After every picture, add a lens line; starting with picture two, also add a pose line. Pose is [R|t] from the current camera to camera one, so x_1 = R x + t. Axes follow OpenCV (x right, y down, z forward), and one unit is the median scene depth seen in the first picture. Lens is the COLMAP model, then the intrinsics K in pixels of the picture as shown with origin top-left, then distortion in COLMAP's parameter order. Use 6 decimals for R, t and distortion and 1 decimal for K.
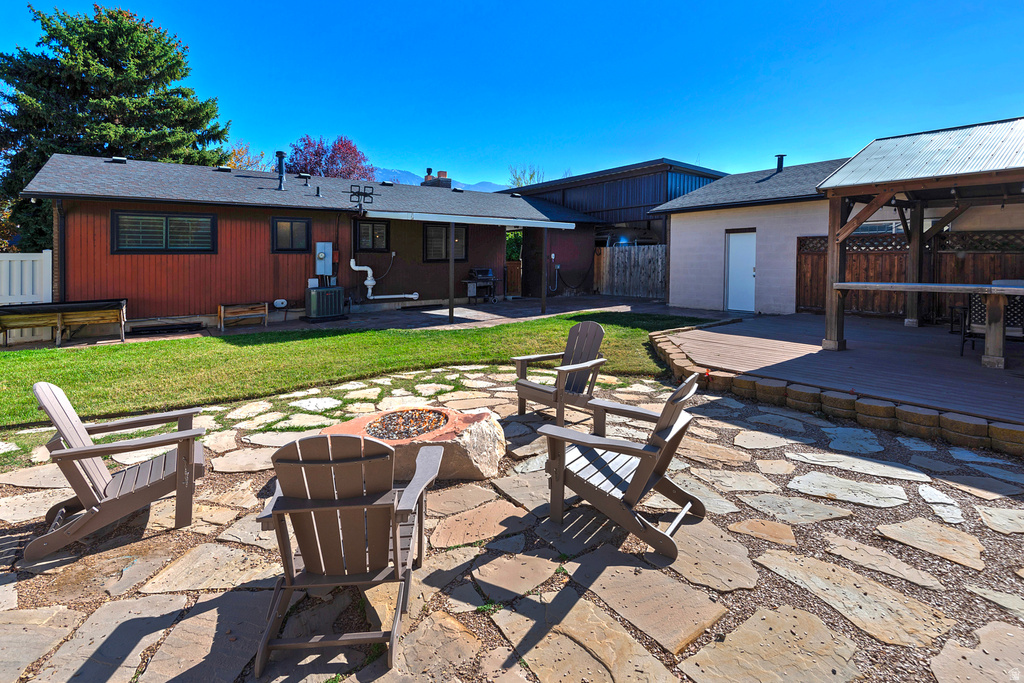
lens RADIAL K [[493.1, 0, 510.5], [0, 493.1, 334.7], [0, 0, 1]] dist [0.000997, -0.000822]
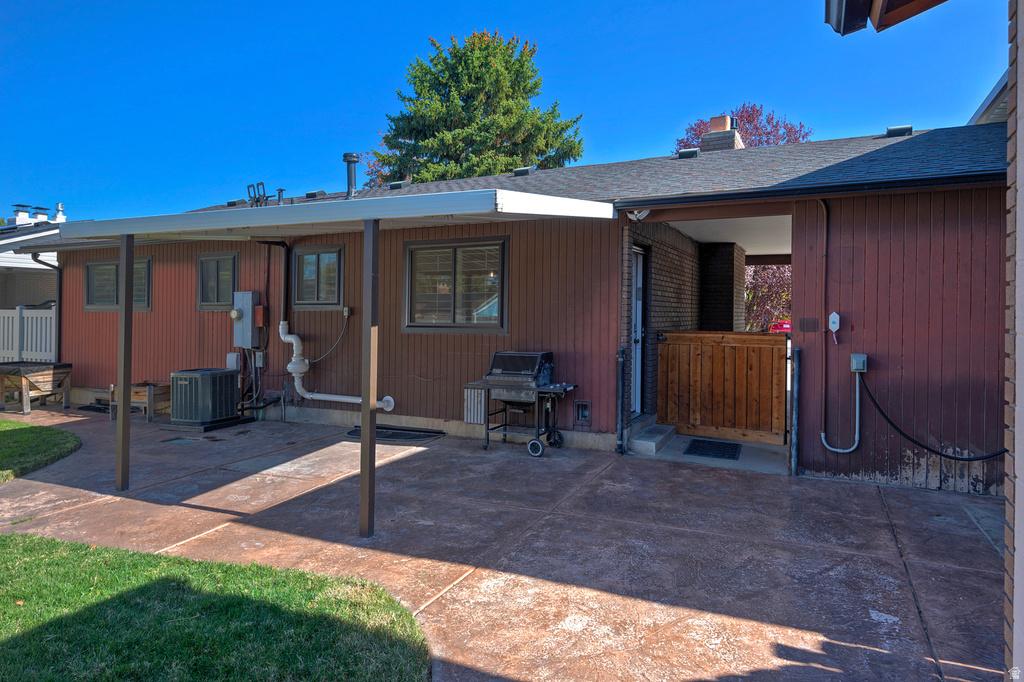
lens RADIAL K [[637.8, 0, 512.0], [0, 637.8, 341.0], [0, 0, 1]] dist [0.000629, 0.000127]
pose [[0.442745, 0.047678, -0.895379, 0.404938], [-0.144655, 0.989303, -0.018850, -0.150817], [0.884902, 0.137867, 0.444905, 0.895995]]
